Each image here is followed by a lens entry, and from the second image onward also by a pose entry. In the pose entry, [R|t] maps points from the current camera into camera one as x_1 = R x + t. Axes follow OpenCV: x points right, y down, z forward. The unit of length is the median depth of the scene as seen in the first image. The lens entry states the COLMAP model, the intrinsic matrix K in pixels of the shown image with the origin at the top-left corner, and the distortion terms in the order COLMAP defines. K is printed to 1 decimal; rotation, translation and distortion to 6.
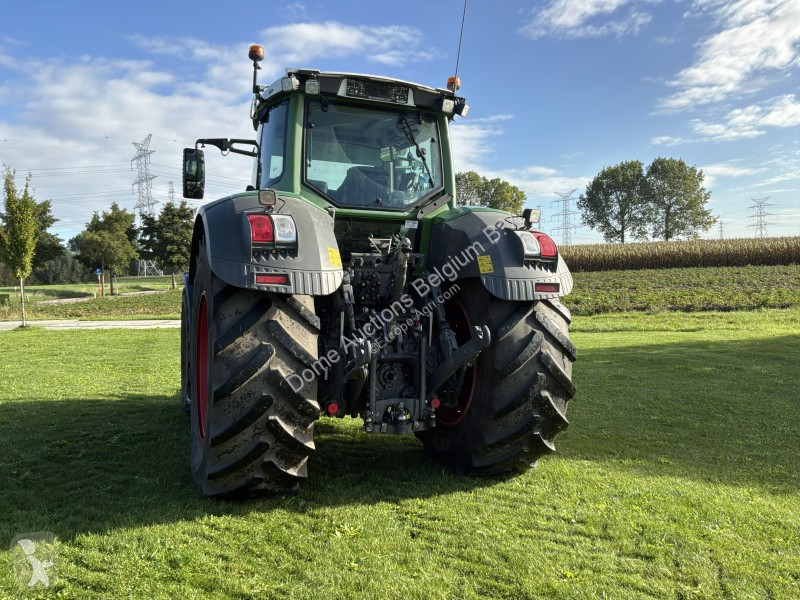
lens RADIAL K [[612.2, 0, 400.0], [0, 612.2, 300.0], [0, 0, 1]] dist [0.004117, -0.000134]
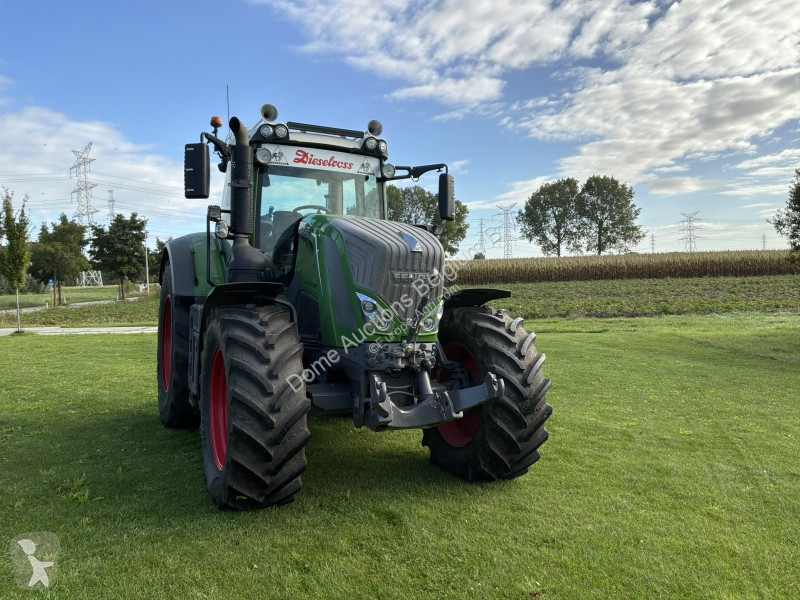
lens RADIAL K [[658.2, 0, 400.0], [0, 658.2, 300.0], [0, 0, 1]] dist [-0.007839, -0.013698]
pose [[0.995627, -0.000677, 0.093416, -0.015027], [0.002471, 0.999815, -0.019087, 0.004013], [-0.093386, 0.019234, 0.995444, -0.103021]]
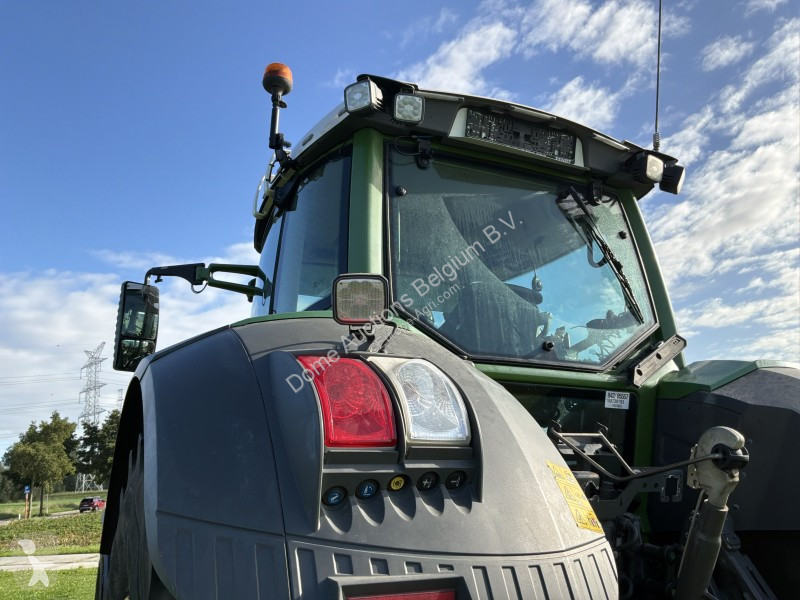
lens RADIAL K [[606.8, 0, 400.0], [0, 606.8, 300.0], [0, 0, 1]] dist [0.083407, -0.148690]
pose [[0.997469, -0.010486, 0.070328, -0.010811], [0.032572, 0.946571, -0.320847, -0.003411], [-0.063206, 0.322326, 0.944516, 0.035560]]
